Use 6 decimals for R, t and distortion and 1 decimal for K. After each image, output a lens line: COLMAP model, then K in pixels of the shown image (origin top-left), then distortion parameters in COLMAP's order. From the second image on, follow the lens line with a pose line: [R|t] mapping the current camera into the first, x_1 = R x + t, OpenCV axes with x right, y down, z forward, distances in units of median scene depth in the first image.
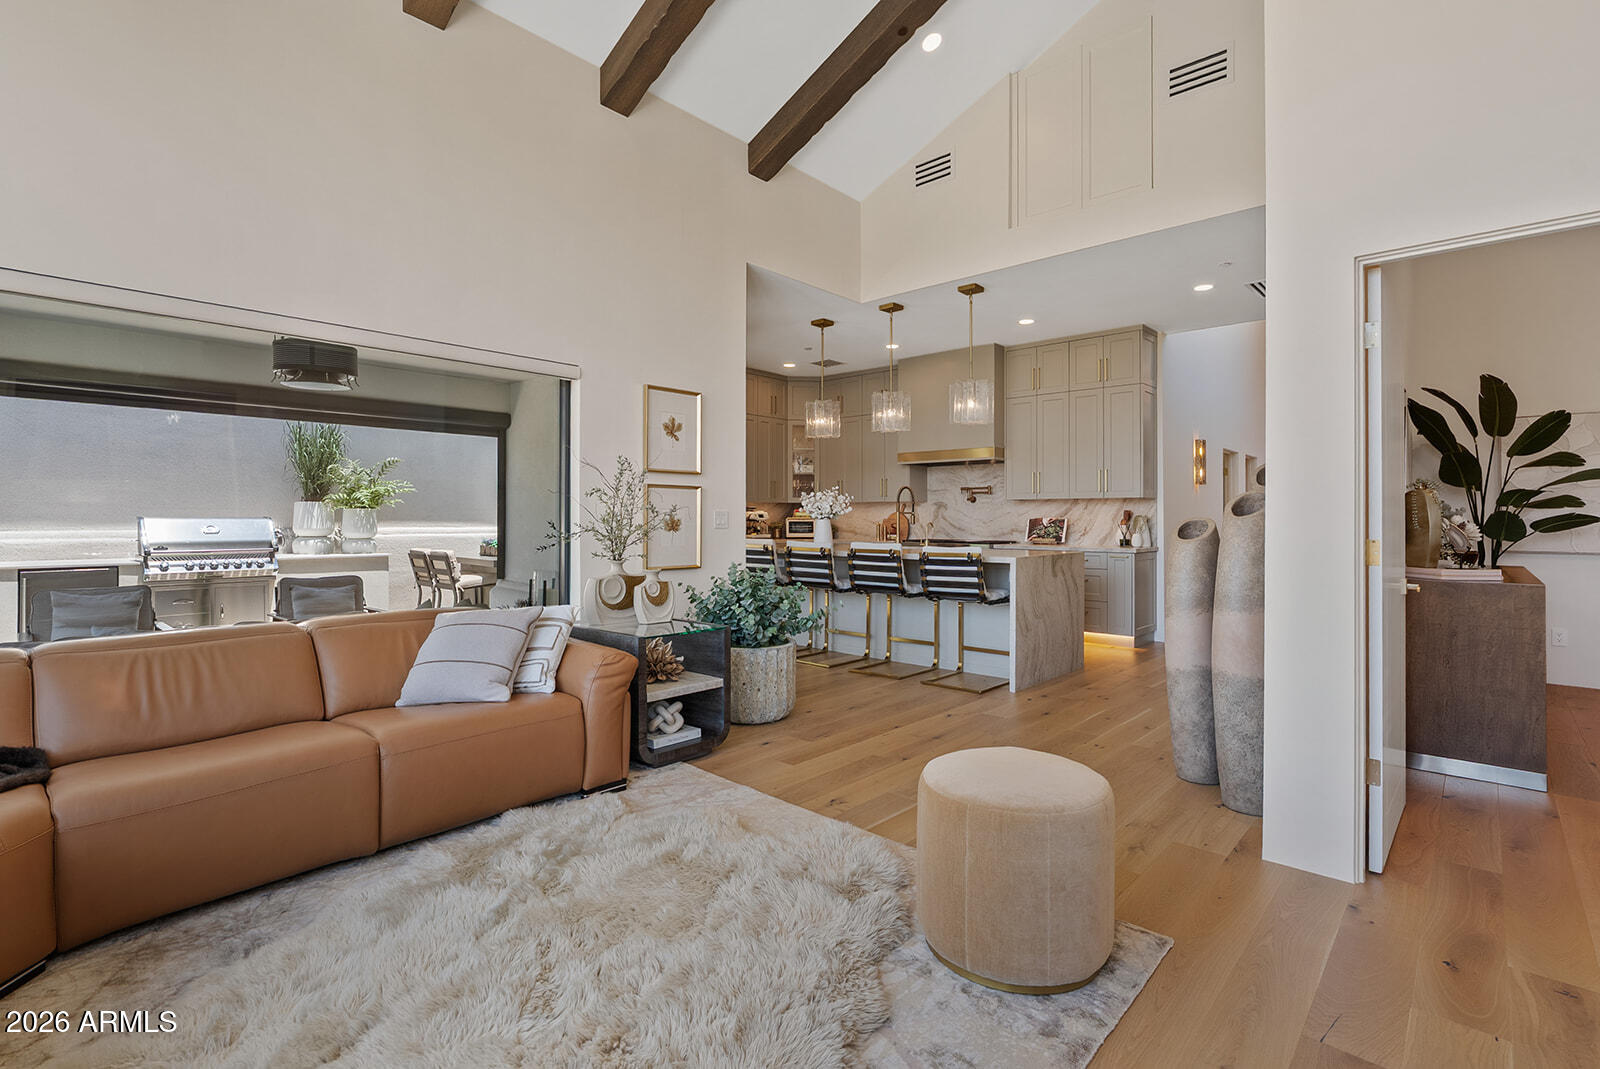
lens RADIAL K [[736.4, 0, 803.4], [0, 736.4, 523.2], [0, 0, 1]] dist [-0.001559, 0.001337]
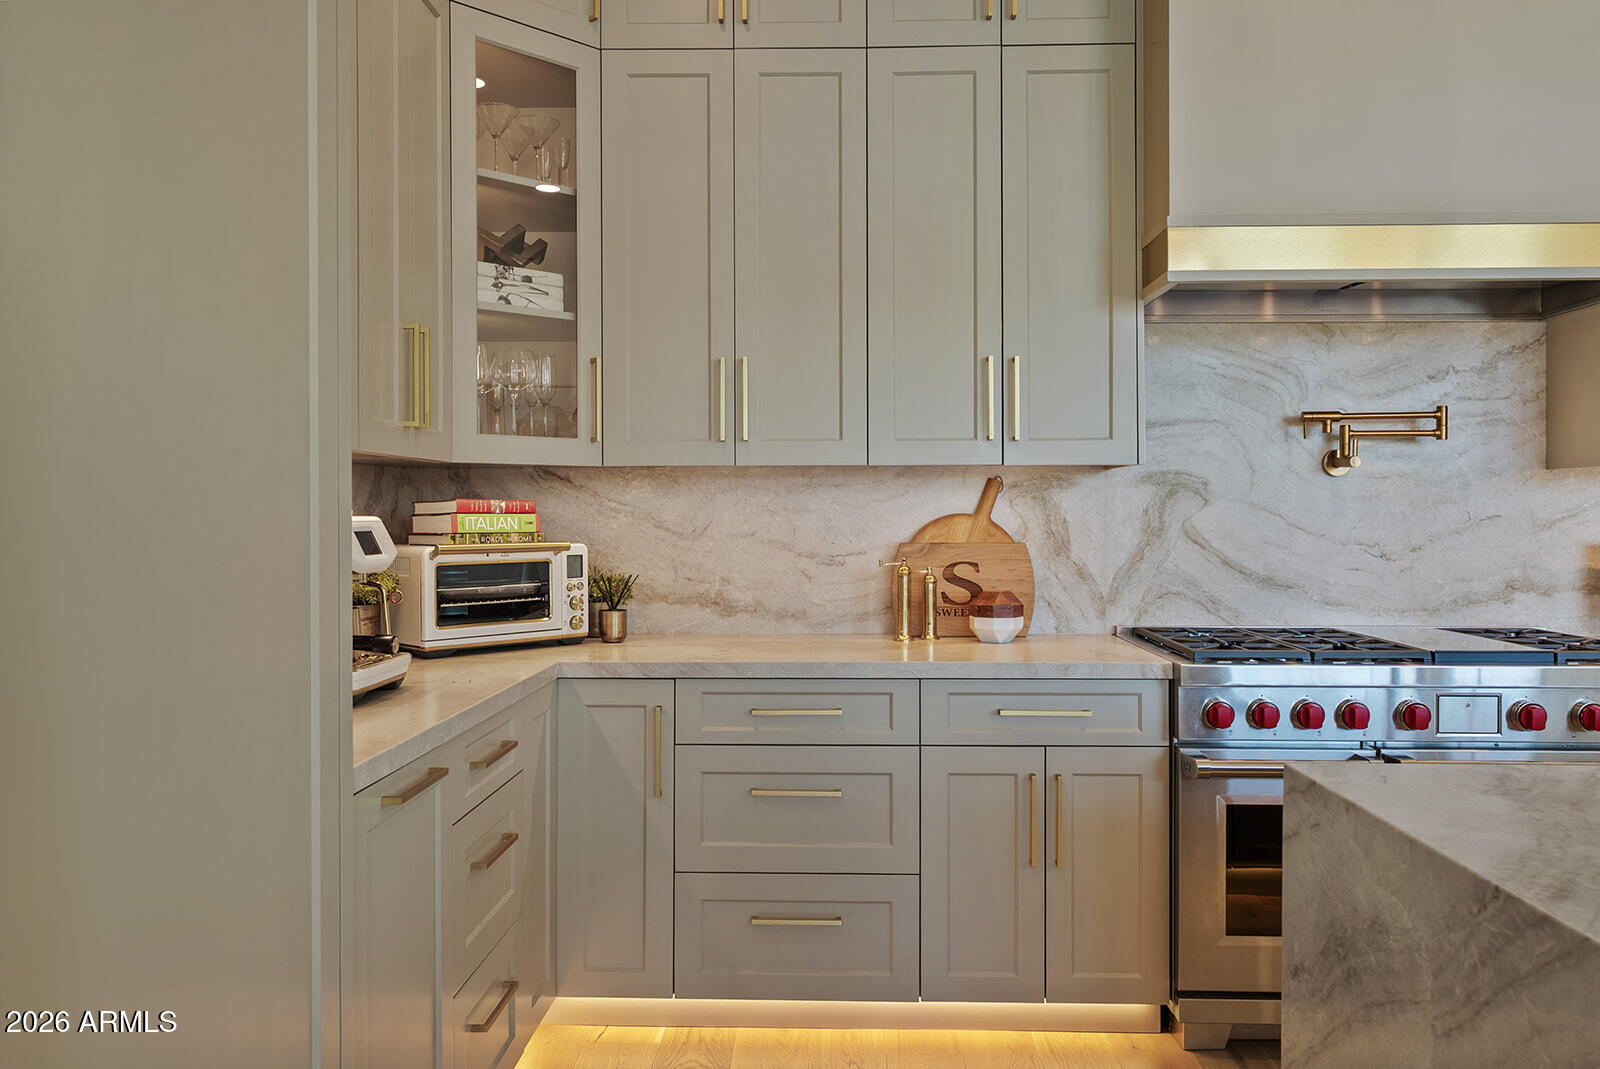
lens RADIAL K [[1170.9, 0, 794.1], [0, 1170.9, 514.1], [0, 0, 1]] dist [-0.000143, 0.001250]
pose [[0.757985, -0.005228, 0.652251, -0.176841], [0.006441, 0.999979, 0.000530, -0.017702], [-0.652240, 0.003799, 0.758003, 0.900801]]
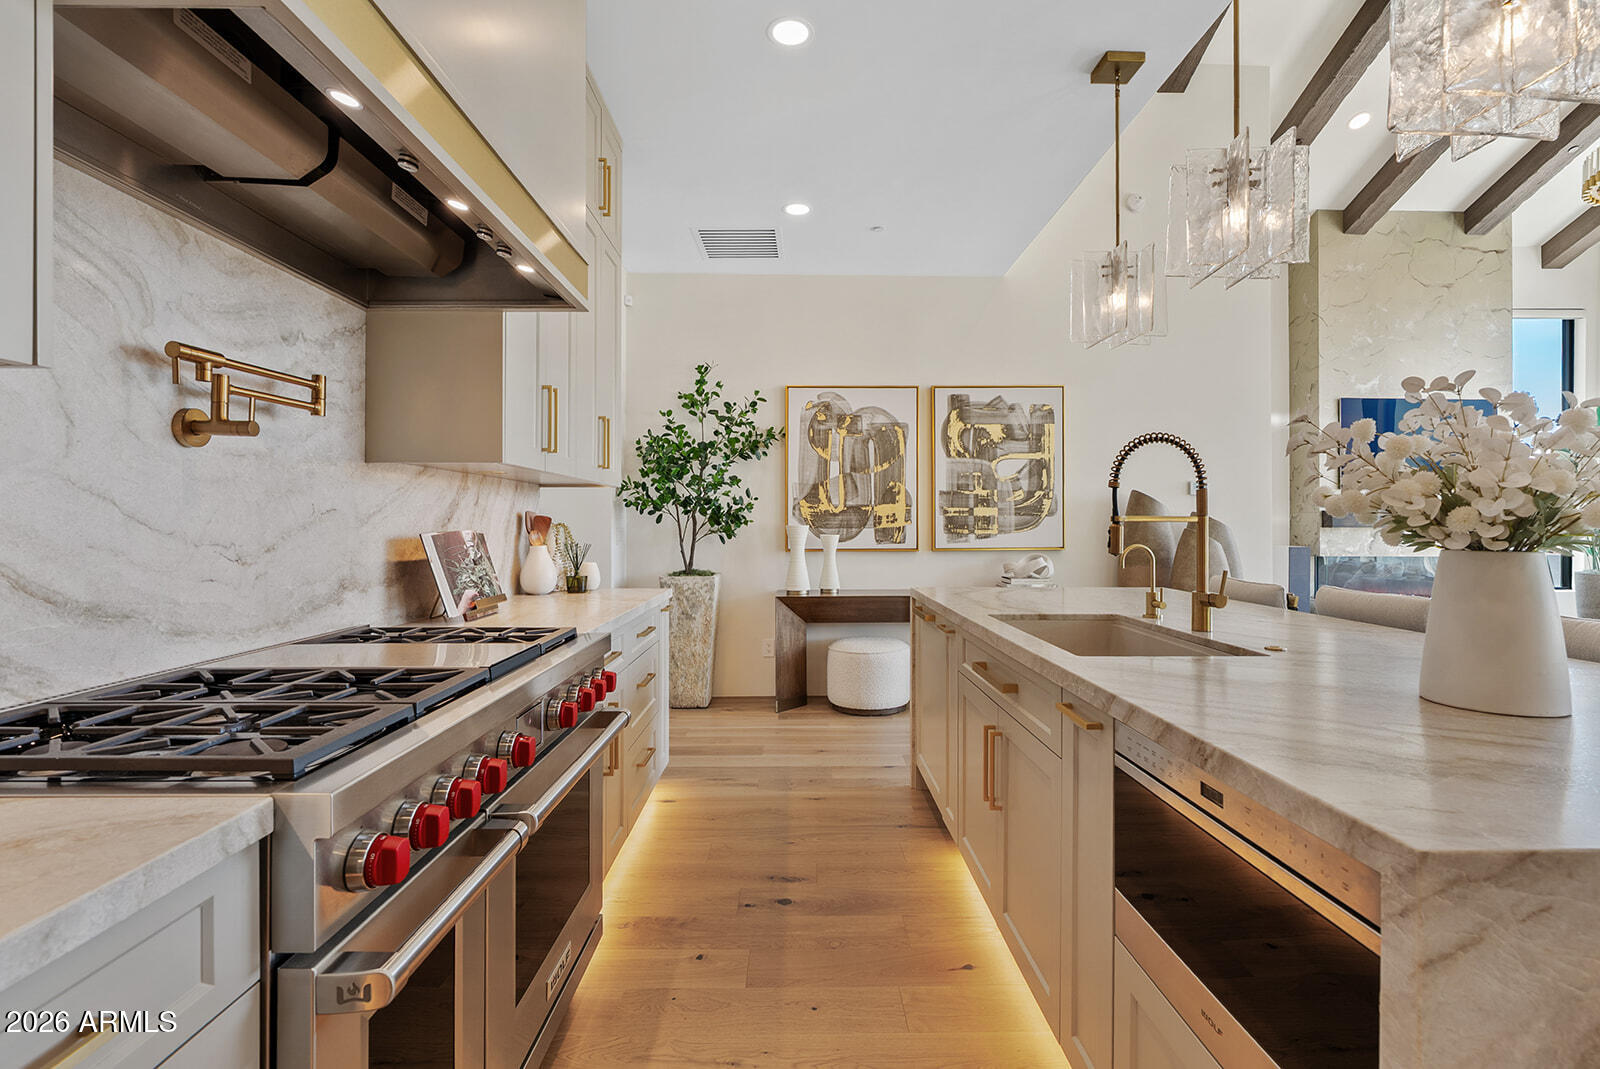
lens RADIAL K [[736.4, 0, 808.0], [0, 736.4, 520.6], [0, 0, 1]] dist [-0.001559, 0.001337]
pose [[-0.688750, -0.001944, 0.724996, 0.011033], [-0.000199, 0.999997, 0.002491, -0.012050], [-0.724999, 0.001571, -0.688748, 1.110989]]
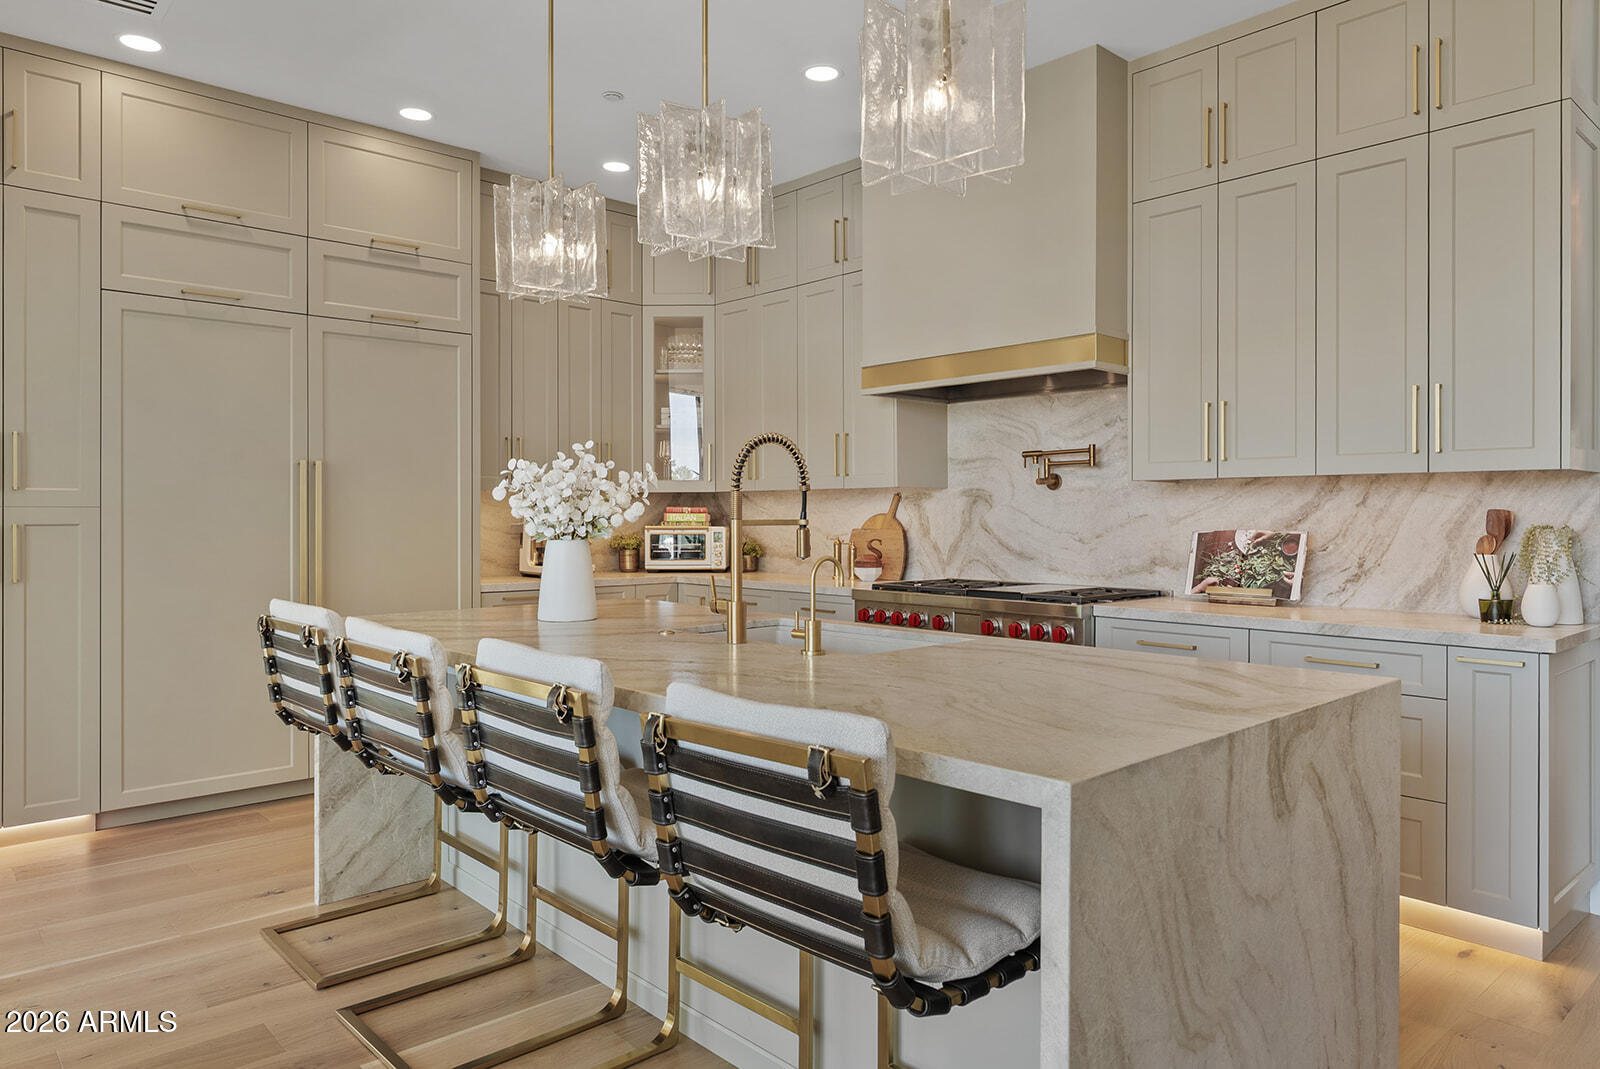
lens RADIAL K [[1035.8, 0, 801.2], [0, 1035.8, 524.6], [0, 0, 1]] dist [-0.003194, 0.000310]
pose [[0.996021, -0.002000, -0.089092, 0.159180], [0.002288, 0.999992, 0.003130, -0.012081], [0.089085, -0.003321, 0.996019, 0.478715]]
